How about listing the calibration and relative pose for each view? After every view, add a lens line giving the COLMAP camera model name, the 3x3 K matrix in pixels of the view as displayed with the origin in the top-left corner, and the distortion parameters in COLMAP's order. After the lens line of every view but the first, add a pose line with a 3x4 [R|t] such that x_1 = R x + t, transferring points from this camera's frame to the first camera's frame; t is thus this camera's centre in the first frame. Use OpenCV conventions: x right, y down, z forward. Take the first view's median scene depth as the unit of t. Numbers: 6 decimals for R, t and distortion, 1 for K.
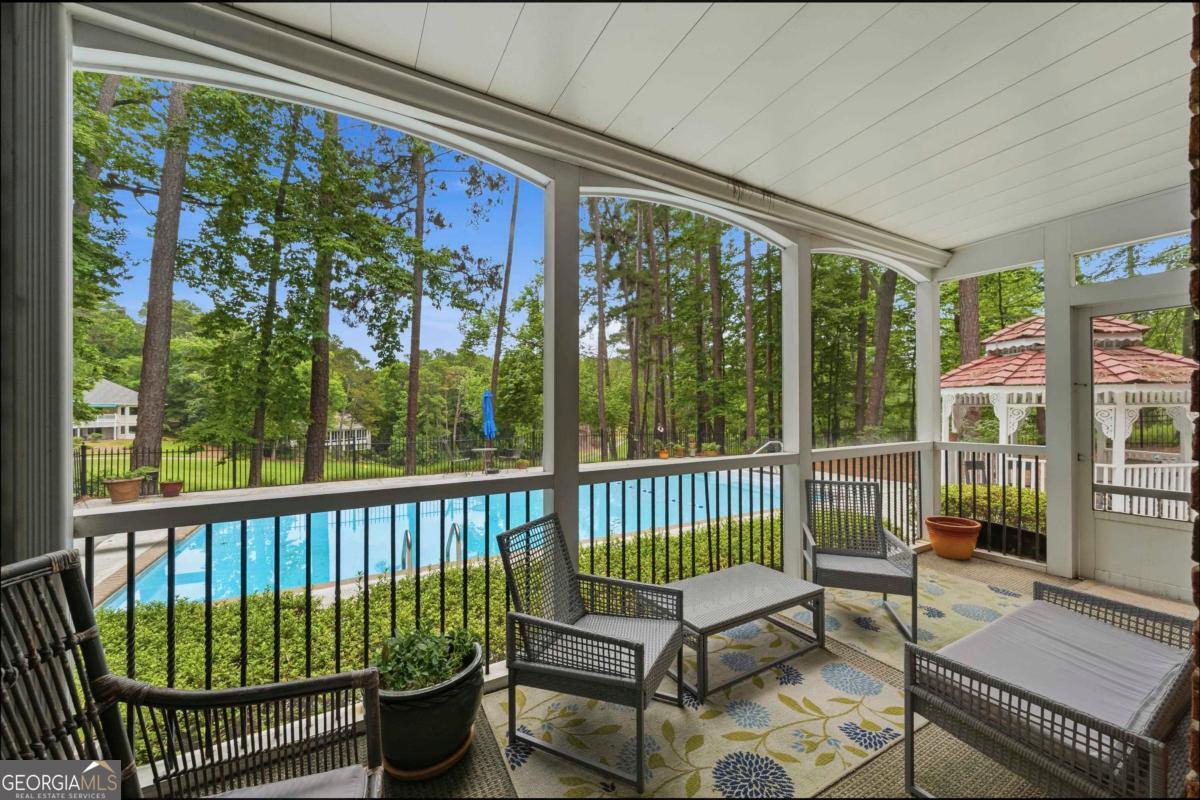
lens RADIAL K [[451.5, 0, 601.5], [0, 451.5, 406.8], [0, 0, 1]] dist [-0.001132, -0.000042]
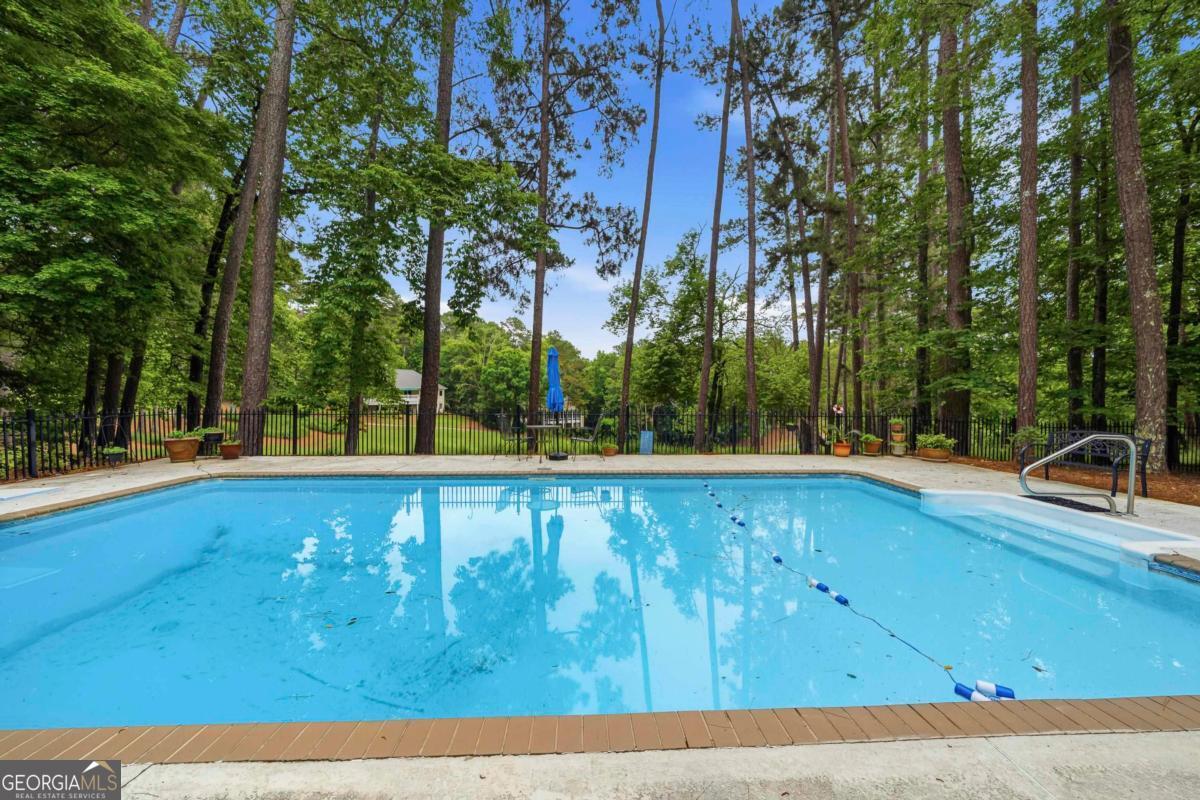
lens RADIAL K [[423.2, 0, 602.0], [0, 423.2, 403.5], [0, 0, 1]] dist [-0.000629, -0.000080]
pose [[0.893080, 0.016222, -0.449605, 0.081441], [-0.006391, 0.999706, 0.023375, 0.023336], [0.449852, -0.018002, 0.892922, 0.250986]]
